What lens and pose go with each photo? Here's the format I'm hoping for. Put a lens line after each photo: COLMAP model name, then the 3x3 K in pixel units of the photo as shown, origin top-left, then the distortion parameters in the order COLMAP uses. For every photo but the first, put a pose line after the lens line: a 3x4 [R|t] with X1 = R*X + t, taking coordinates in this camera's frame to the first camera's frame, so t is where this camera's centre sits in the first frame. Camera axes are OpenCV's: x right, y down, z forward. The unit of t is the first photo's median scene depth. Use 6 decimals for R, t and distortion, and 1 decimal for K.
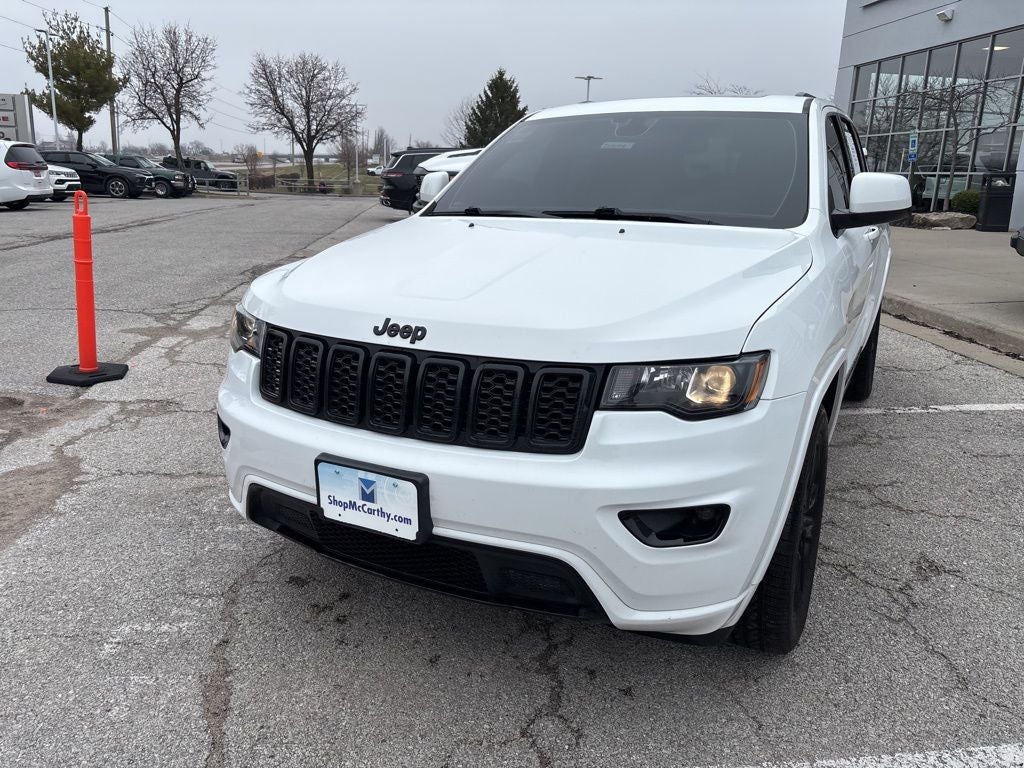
lens RADIAL K [[772.2, 0, 510.2], [0, 772.2, 368.5], [0, 0, 1]] dist [0.058625, -0.068261]
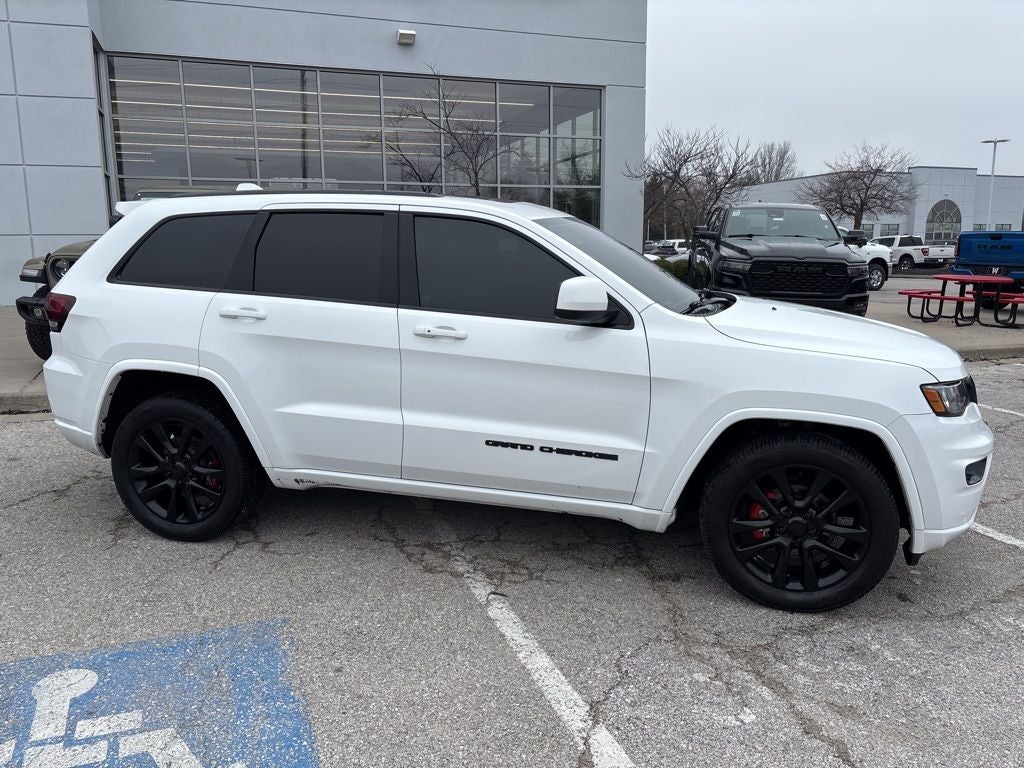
lens RADIAL K [[772.2, 0, 507.8], [0, 772.2, 370.7], [0, 0, 1]] dist [0.058625, -0.068261]
pose [[-0.246616, -0.180982, 0.952064, -1.707312], [0.234978, 0.941925, 0.239922, -0.710937], [-0.940194, 0.282883, -0.189767, 2.376235]]
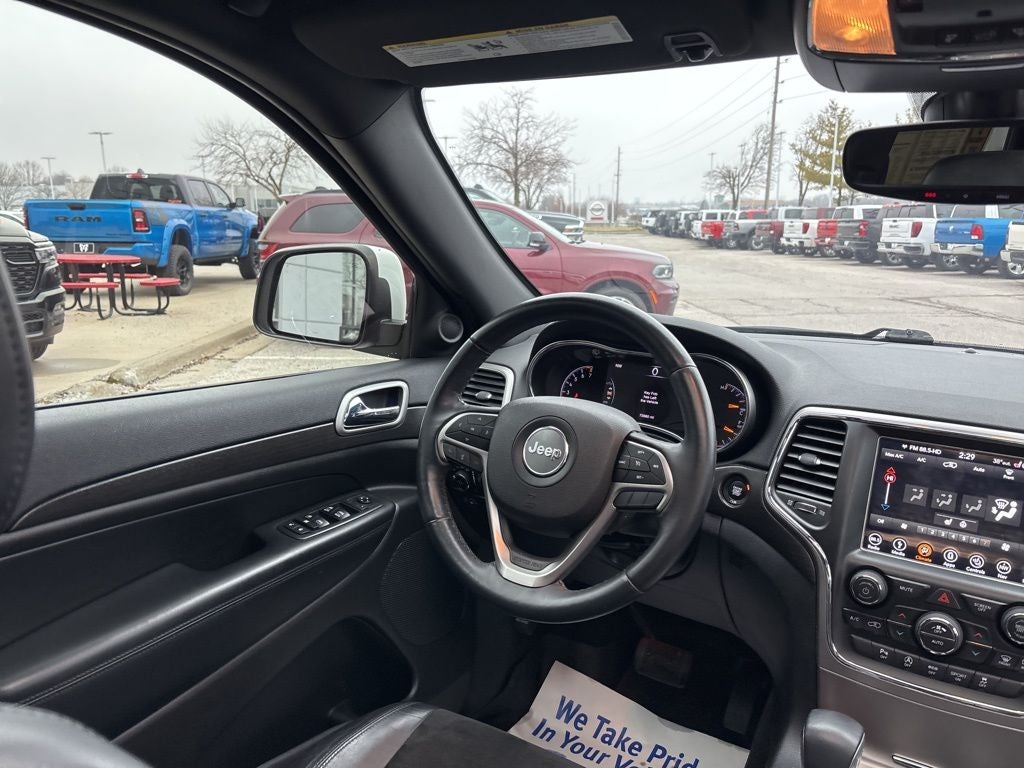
lens RADIAL K [[772.2, 0, 518.1], [0, 772.2, 384.6], [0, 0, 1]] dist [0.058625, -0.068261]
pose [[-0.996950, -0.041933, 0.065821, 0.498884], [-0.008247, 0.895273, 0.445442, -0.545709], [-0.077606, 0.443540, -0.892888, 2.068552]]
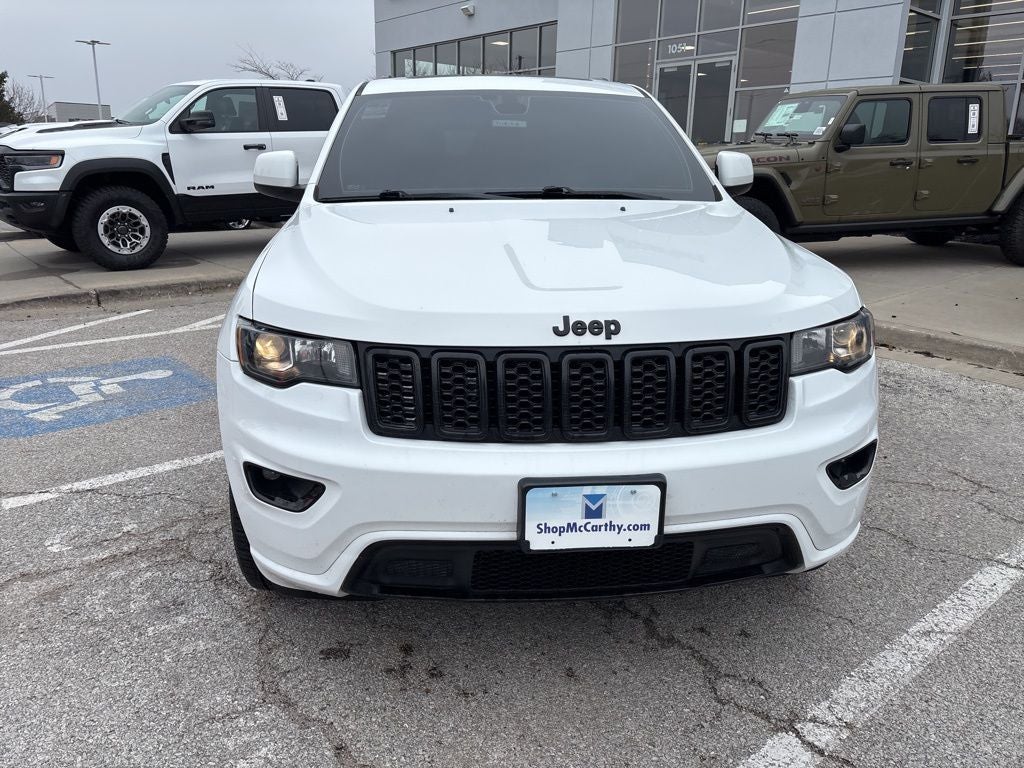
lens RADIAL K [[772.2, 0, 506.6], [0, 772.2, 378.5], [0, 0, 1]] dist [0.058625, -0.068261]
pose [[0.834652, -0.157199, 0.527868, -0.700739], [0.137920, 0.987522, 0.076009, -0.070739], [-0.533230, 0.009363, 0.845918, 0.278242]]
